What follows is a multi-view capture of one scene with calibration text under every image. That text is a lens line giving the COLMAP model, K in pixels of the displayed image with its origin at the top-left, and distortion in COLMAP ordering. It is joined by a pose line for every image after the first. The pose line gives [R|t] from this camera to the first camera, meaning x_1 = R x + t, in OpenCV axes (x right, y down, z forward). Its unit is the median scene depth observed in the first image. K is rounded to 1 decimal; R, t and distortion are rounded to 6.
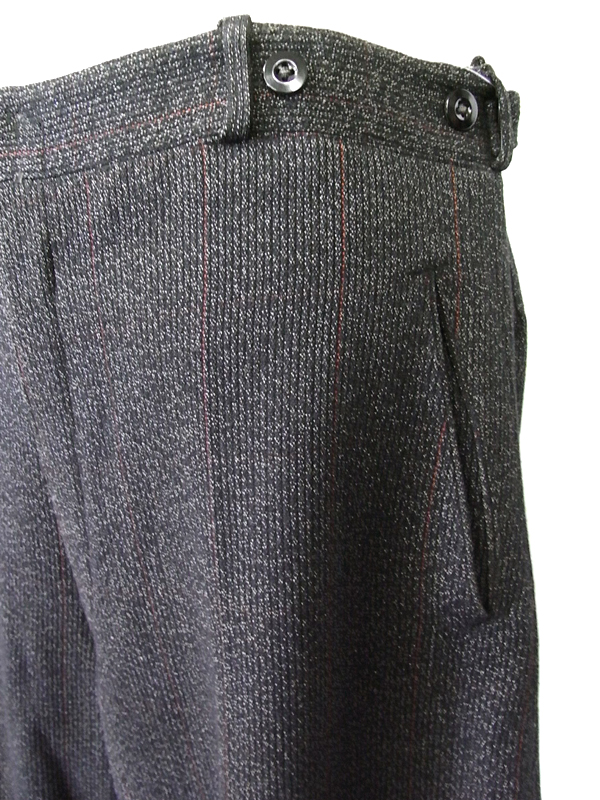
lens RADIAL K [[826.0, 0, 300.0], [0, 826.0, 400.0], [0, 0, 1]] dist [-0.129753, 0.202564]
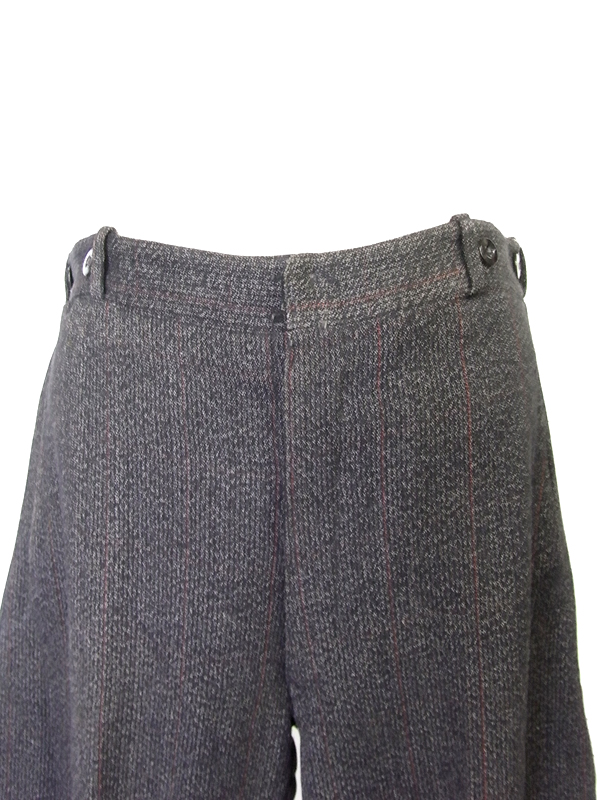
lens RADIAL K [[826.0, 0, 300.0], [0, 826.0, 400.0], [0, 0, 1]] dist [-0.129753, 0.202564]
pose [[0.784001, -0.117884, 0.609464, -1.185059], [0.157327, 0.987481, -0.011381, -0.147679], [-0.600492, 0.104808, 0.792732, 0.005016]]
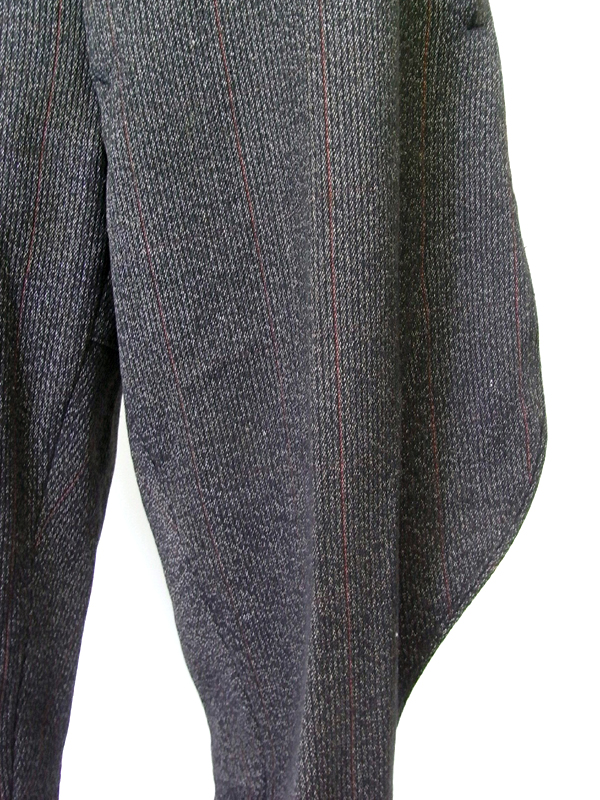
lens RADIAL K [[802.4, 0, 284.7], [0, 802.4, 399.3], [0, 0, 1]] dist [-0.129657, 0.178749]
pose [[0.865511, -0.042828, 0.499055, -0.682939], [0.118451, 0.985578, -0.120849, 1.003943], [-0.486682, 0.163710, 0.858102, 0.230802]]
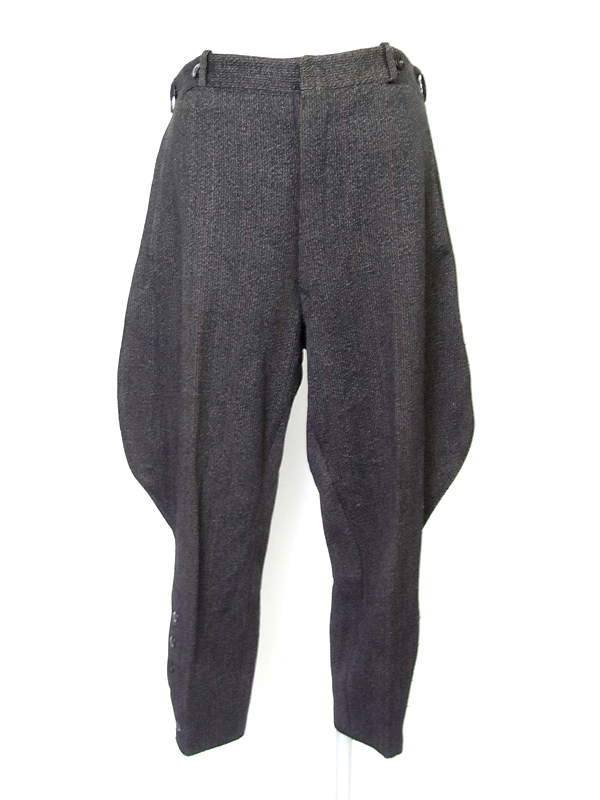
lens RADIAL K [[826.0, 0, 300.0], [0, 826.0, 400.0], [0, 0, 1]] dist [-0.129753, 0.202564]
pose [[0.763716, -0.138797, 0.630454, -2.246865], [0.164990, 0.986145, 0.017239, 0.691543], [-0.624112, 0.090853, 0.776035, -0.967277]]
